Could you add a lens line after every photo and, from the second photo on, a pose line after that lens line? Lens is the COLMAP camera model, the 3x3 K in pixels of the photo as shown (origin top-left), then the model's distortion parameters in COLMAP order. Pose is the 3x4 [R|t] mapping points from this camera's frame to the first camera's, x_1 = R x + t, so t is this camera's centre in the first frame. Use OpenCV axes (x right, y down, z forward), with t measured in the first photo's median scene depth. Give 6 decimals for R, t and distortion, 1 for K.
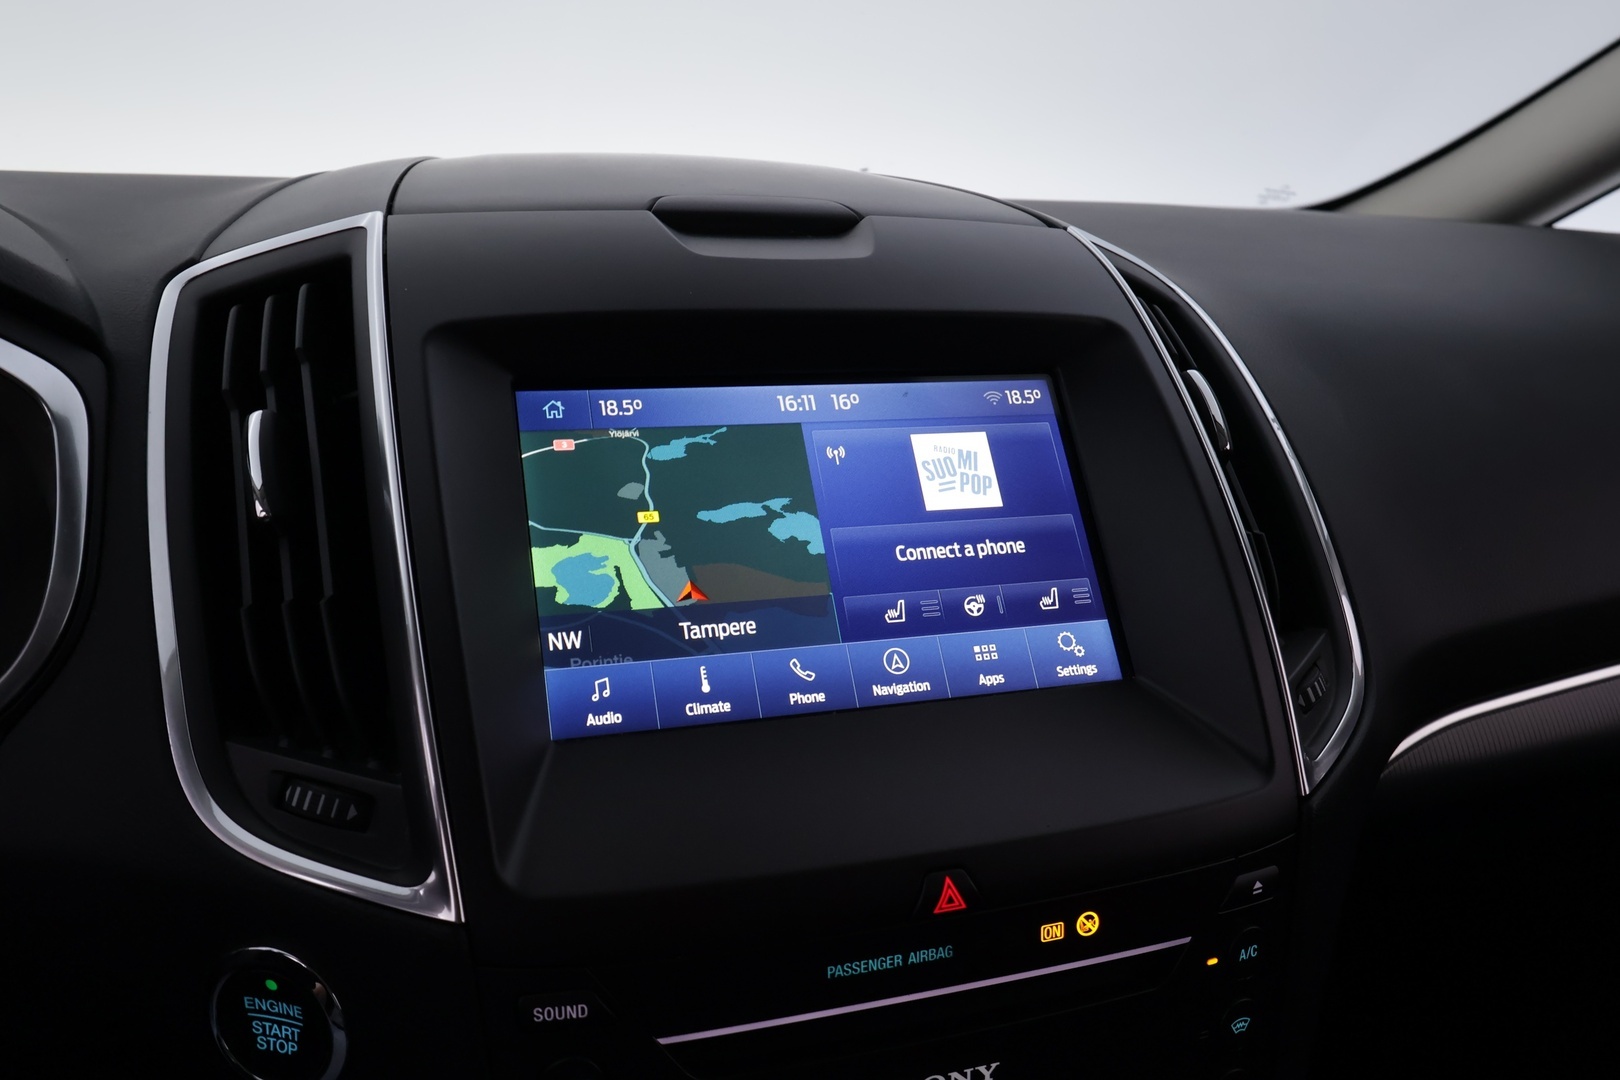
lens RADIAL K [[1285.3, 0, 816.8], [0, 1285.3, 542.5], [0, 0, 1]] dist [0.005626, -0.008266]
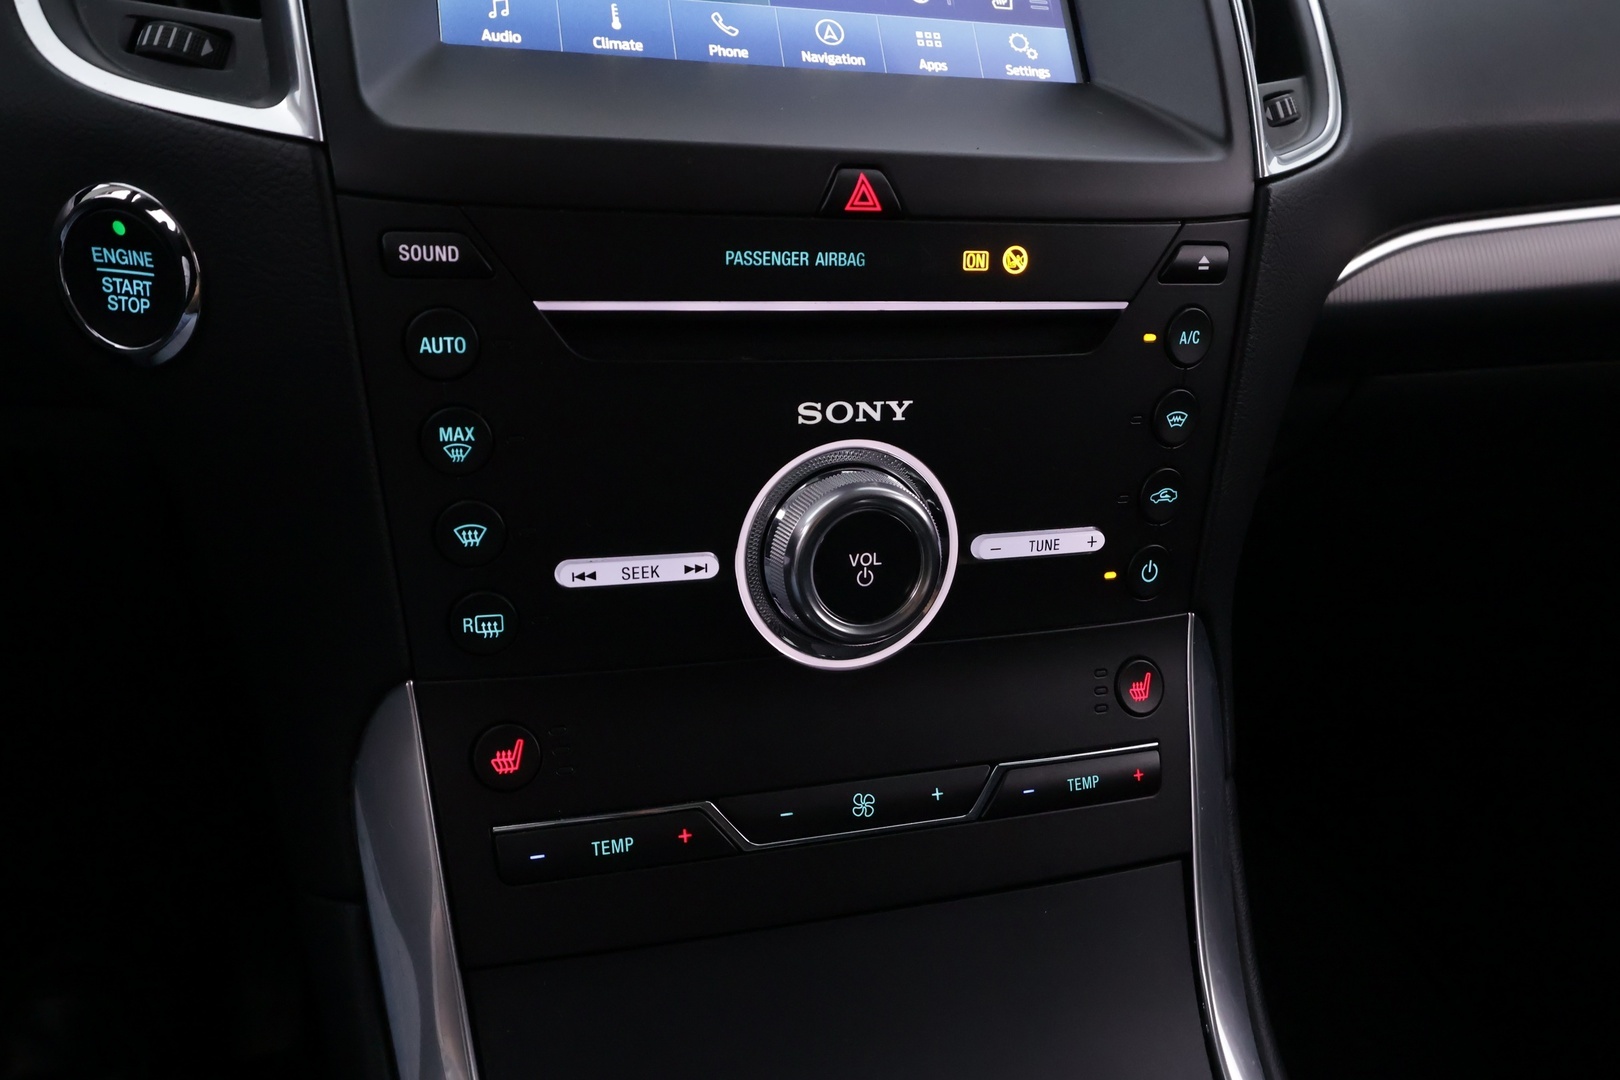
lens RADIAL K [[1285.3, 0, 822.2], [0, 1285.3, 551.6], [0, 0, 1]] dist [0.005626, -0.008266]
pose [[0.999350, 0.036044, -0.000628, 0.073162], [-0.035812, 0.994621, 0.097193, 0.386062], [0.004128, -0.097107, 0.995265, 0.051348]]
